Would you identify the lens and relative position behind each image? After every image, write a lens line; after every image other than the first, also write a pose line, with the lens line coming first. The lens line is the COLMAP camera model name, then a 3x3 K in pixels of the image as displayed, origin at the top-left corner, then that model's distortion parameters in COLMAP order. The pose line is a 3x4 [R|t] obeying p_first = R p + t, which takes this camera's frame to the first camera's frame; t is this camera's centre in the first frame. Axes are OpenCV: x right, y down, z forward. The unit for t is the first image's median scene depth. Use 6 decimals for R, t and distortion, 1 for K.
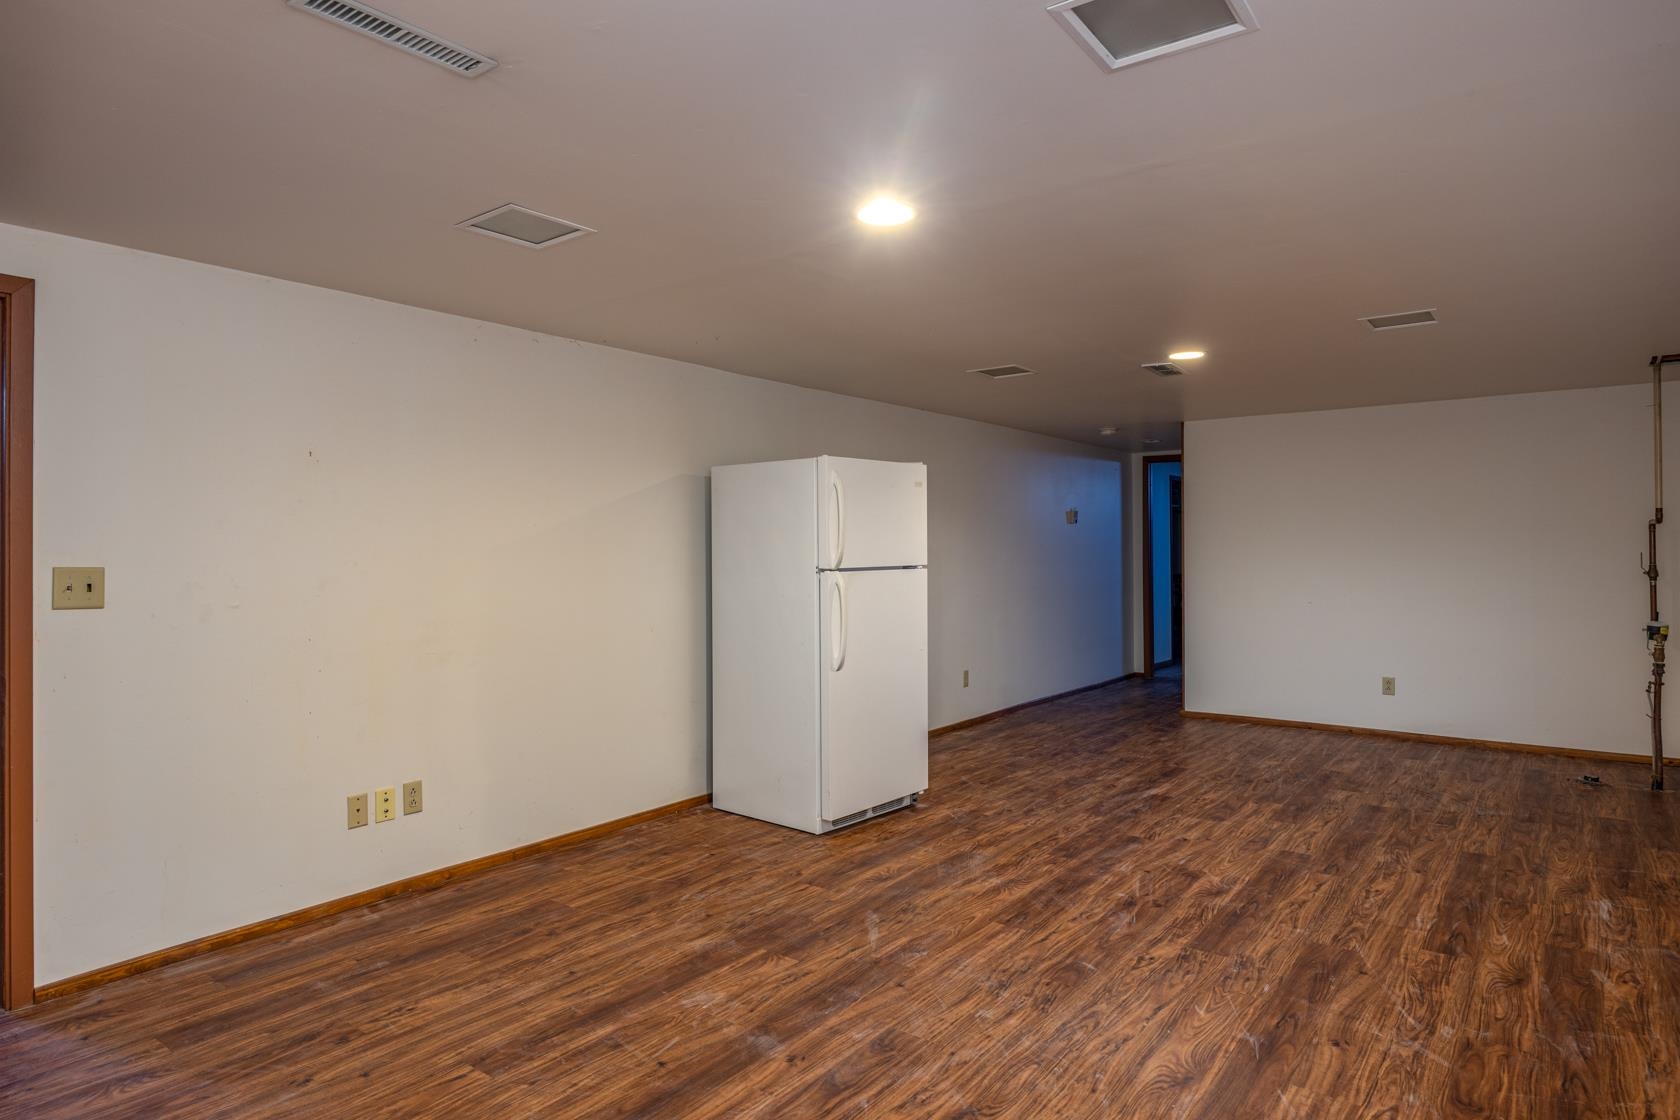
lens RADIAL K [[960.1, 0, 848.0], [0, 960.1, 555.0], [0, 0, 1]] dist [-0.004926, -0.002575]
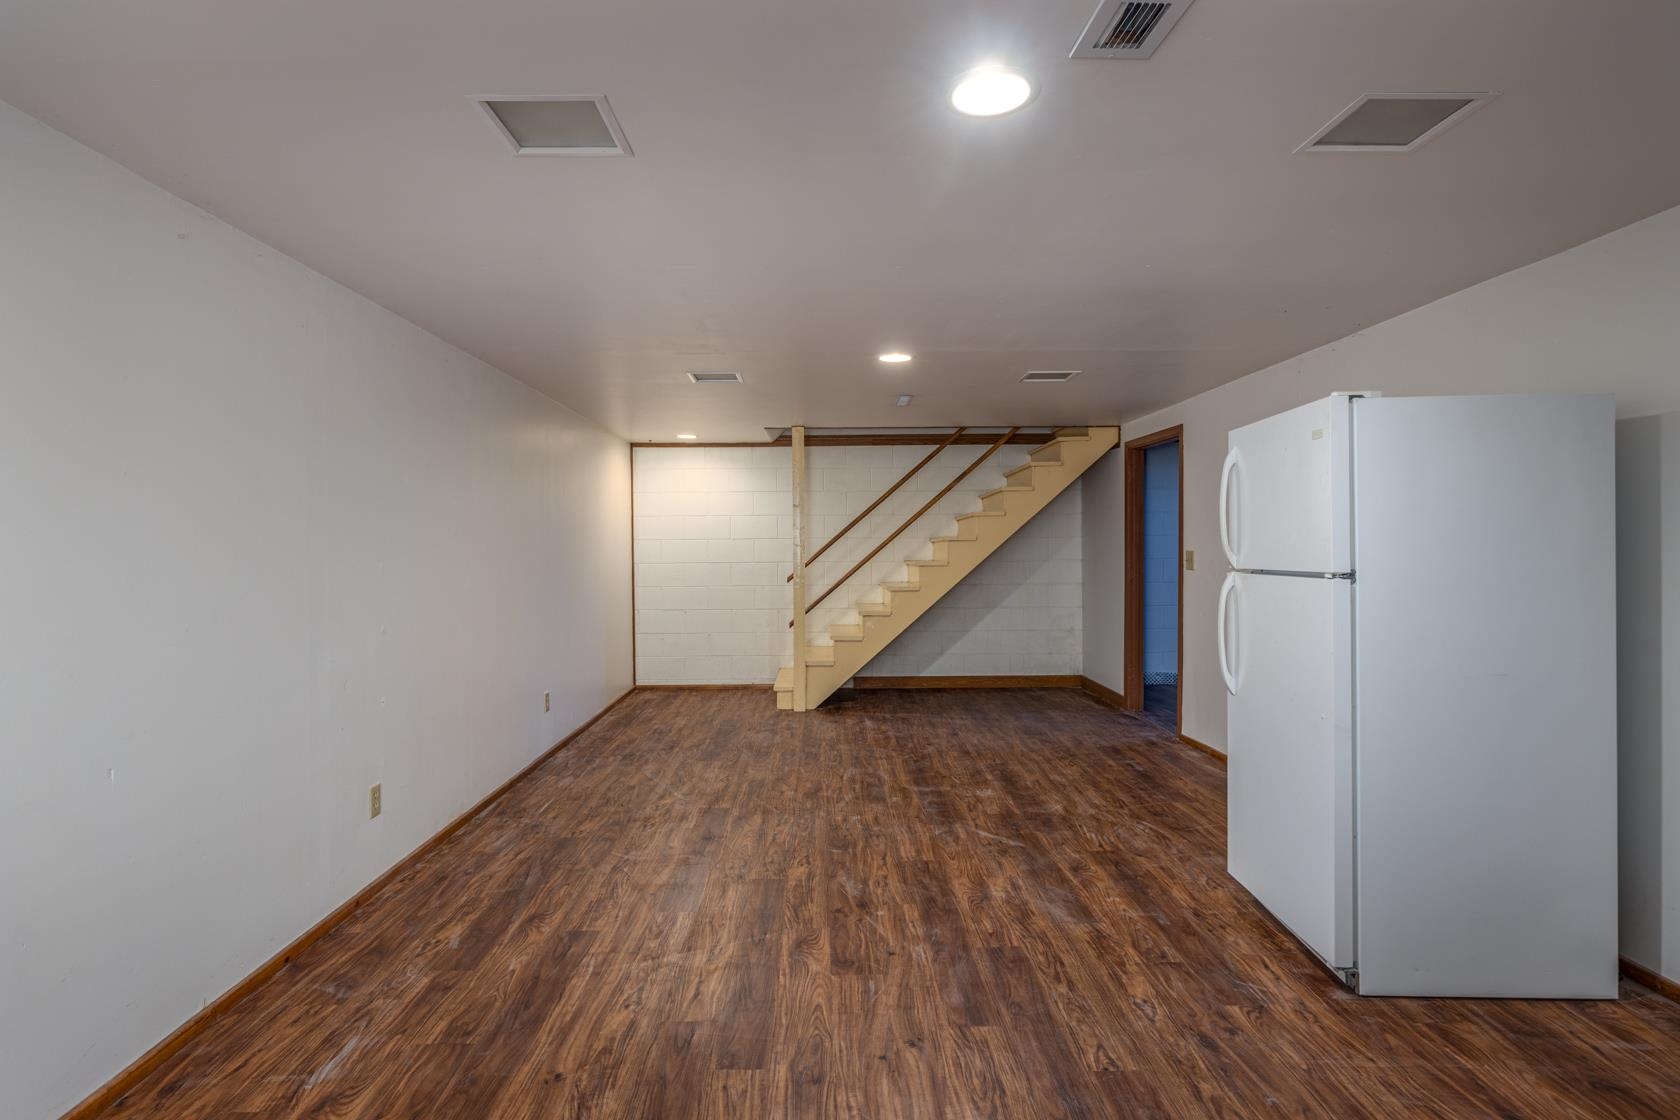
lens RADIAL K [[886.9, 0, 844.2], [0, 886.9, 554.2], [0, 0, 1]] dist [-0.002175, -0.001248]
pose [[-0.780909, 0.015621, -0.624449, 0.865464], [0.006959, 0.999843, 0.016309, -0.015035], [0.624606, 0.008391, -0.780895, 1.679883]]
